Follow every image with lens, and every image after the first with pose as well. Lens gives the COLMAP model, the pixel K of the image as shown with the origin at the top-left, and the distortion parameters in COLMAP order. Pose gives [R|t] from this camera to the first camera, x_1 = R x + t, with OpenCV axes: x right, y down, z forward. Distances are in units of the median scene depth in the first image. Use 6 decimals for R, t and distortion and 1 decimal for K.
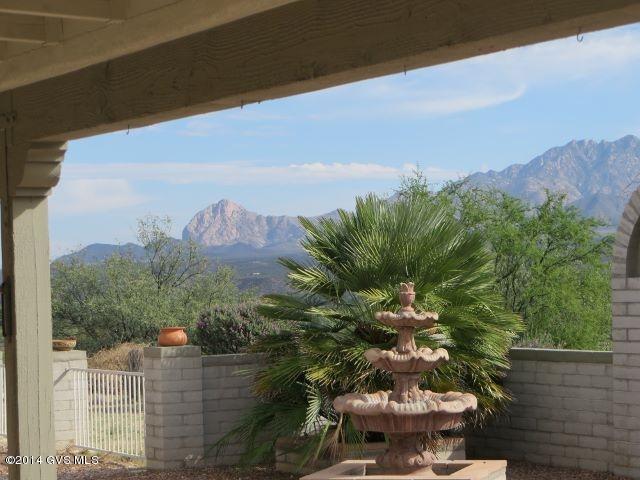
lens RADIAL K [[1870.9, 0, 320.2], [0, 1870.9, 241.5], [0, 0, 1]] dist [-0.123972, 0.000000]
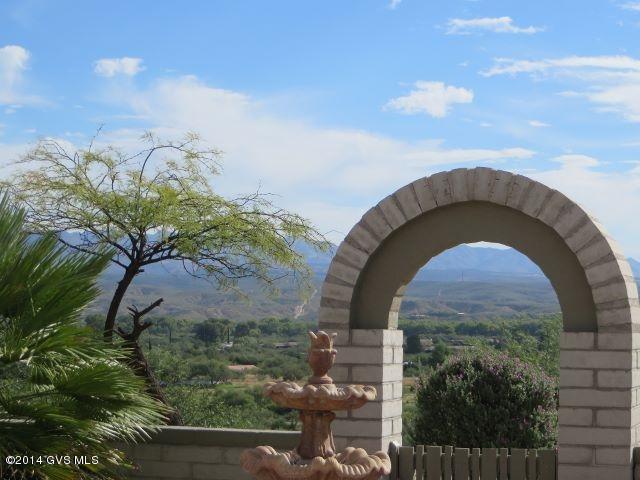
lens RADIAL K [[1451.9, 0, 320.7], [0, 1451.9, 236.1], [0, 0, 1]] dist [-0.136473, 0.000000]
pose [[0.726121, 0.066168, 0.684375, -0.211999], [-0.041893, 0.997767, -0.052020, 0.012720], [-0.686289, 0.009103, 0.727272, 0.579791]]
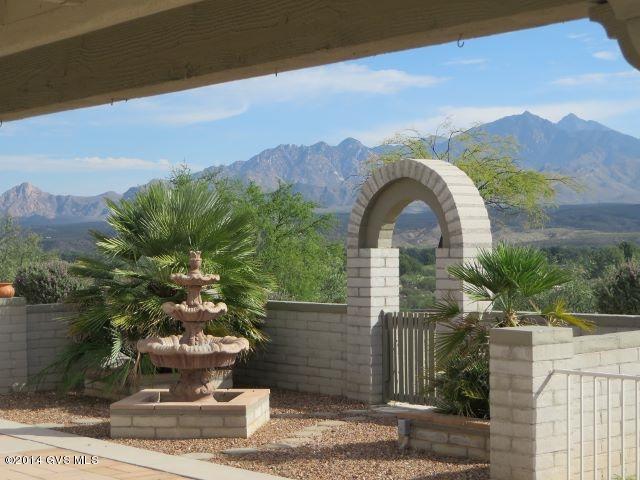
lens RADIAL K [[1352.2, 0, 319.9], [0, 1352.2, 236.8], [0, 0, 1]] dist [-0.102760, 0.000000]
pose [[0.986275, 0.011834, 0.164684, -0.018585], [-0.014338, 0.999799, 0.014029, -0.001697], [-0.164485, -0.016198, 0.986247, 0.062716]]
